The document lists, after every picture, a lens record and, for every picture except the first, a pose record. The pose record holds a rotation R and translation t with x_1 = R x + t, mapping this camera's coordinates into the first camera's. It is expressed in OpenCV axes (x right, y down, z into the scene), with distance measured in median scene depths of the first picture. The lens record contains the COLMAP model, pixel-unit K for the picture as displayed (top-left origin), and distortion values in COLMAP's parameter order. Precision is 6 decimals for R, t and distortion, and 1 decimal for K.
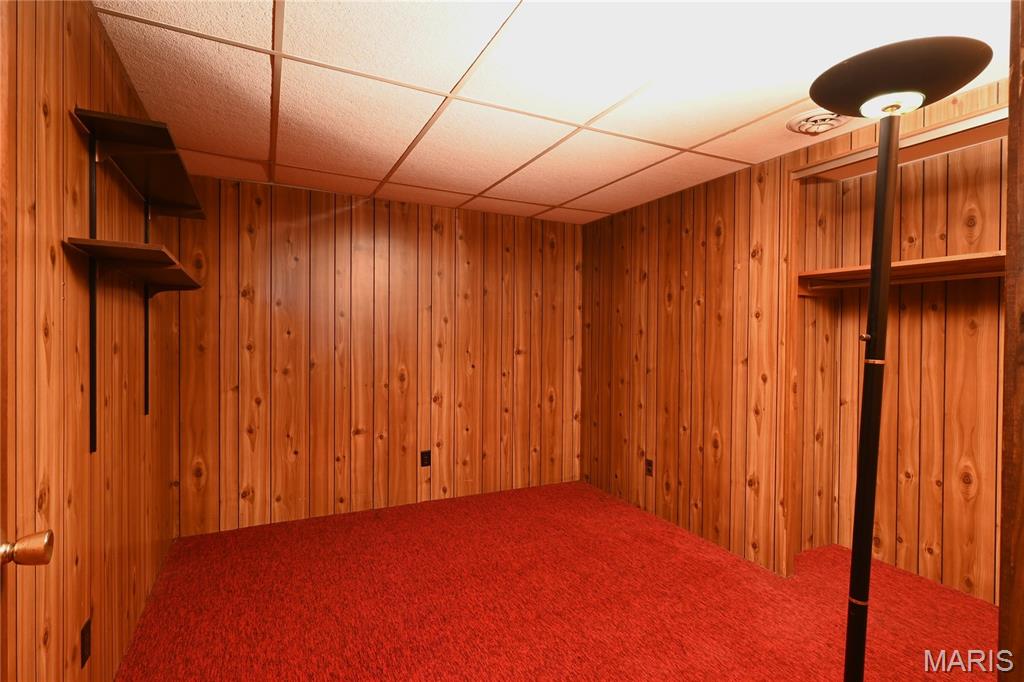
lens RADIAL K [[506.4, 0, 509.9], [0, 506.4, 341.0], [0, 0, 1]] dist [-0.000098, 0.000580]
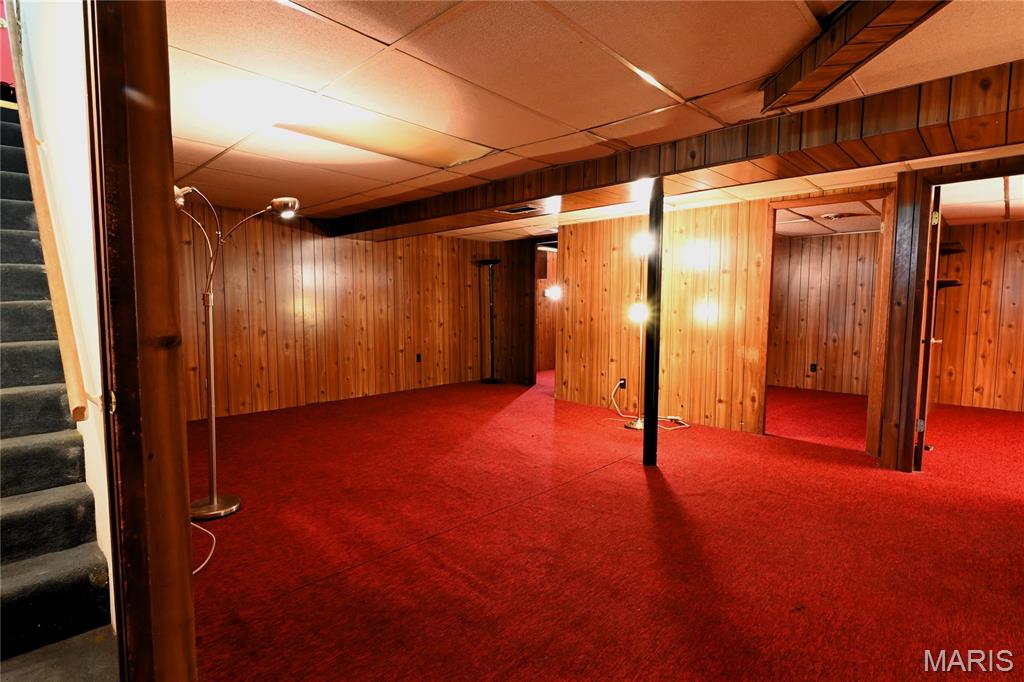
lens RADIAL K [[506.4, 0, 508.8], [0, 506.4, 343.8], [0, 0, 1]] dist [-0.000098, 0.000580]
pose [[0.336189, 0.067973, -0.939339, 0.654775], [-0.008186, 0.997565, 0.069257, 0.014979], [0.941759, -0.015594, 0.335926, -1.282895]]
